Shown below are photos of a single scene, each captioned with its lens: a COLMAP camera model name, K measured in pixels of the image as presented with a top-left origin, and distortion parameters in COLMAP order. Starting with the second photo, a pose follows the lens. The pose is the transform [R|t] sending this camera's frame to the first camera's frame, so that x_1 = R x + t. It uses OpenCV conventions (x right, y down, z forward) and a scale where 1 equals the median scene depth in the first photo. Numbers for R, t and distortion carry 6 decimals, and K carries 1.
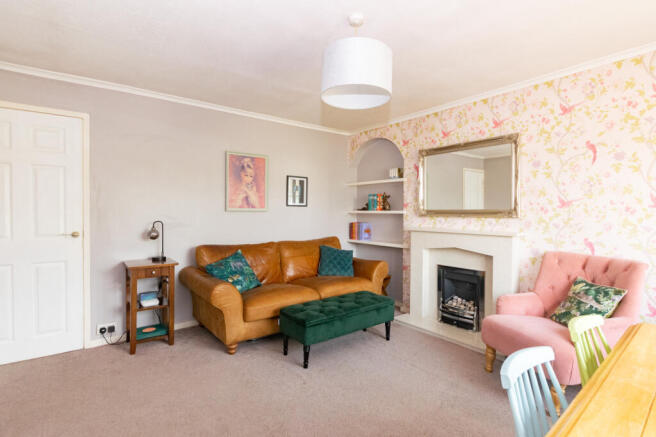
lens RADIAL K [[316.0, 0, 328.0], [0, 316.0, 215.7], [0, 0, 1]] dist [0.000428, 0.000039]
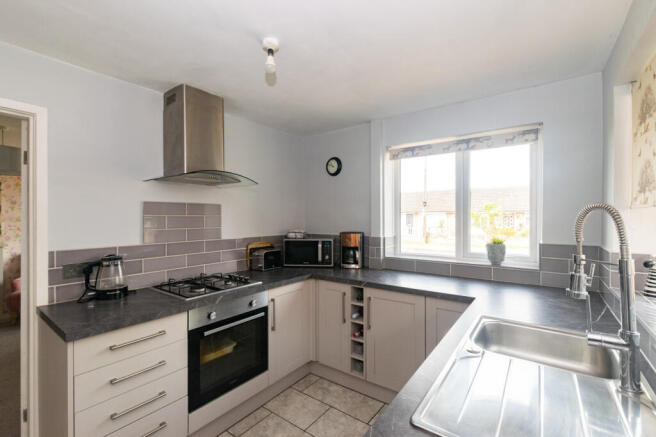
lens RADIAL K [[289.3, 0, 326.6], [0, 289.3, 218.0], [0, 0, 1]] dist [0.000814, 0.000305]
pose [[0.968050, -0.010401, 0.250540, 1.887327], [0.015125, 0.999742, -0.016938, -0.028243], [-0.250299, 0.020187, 0.967958, -0.914356]]
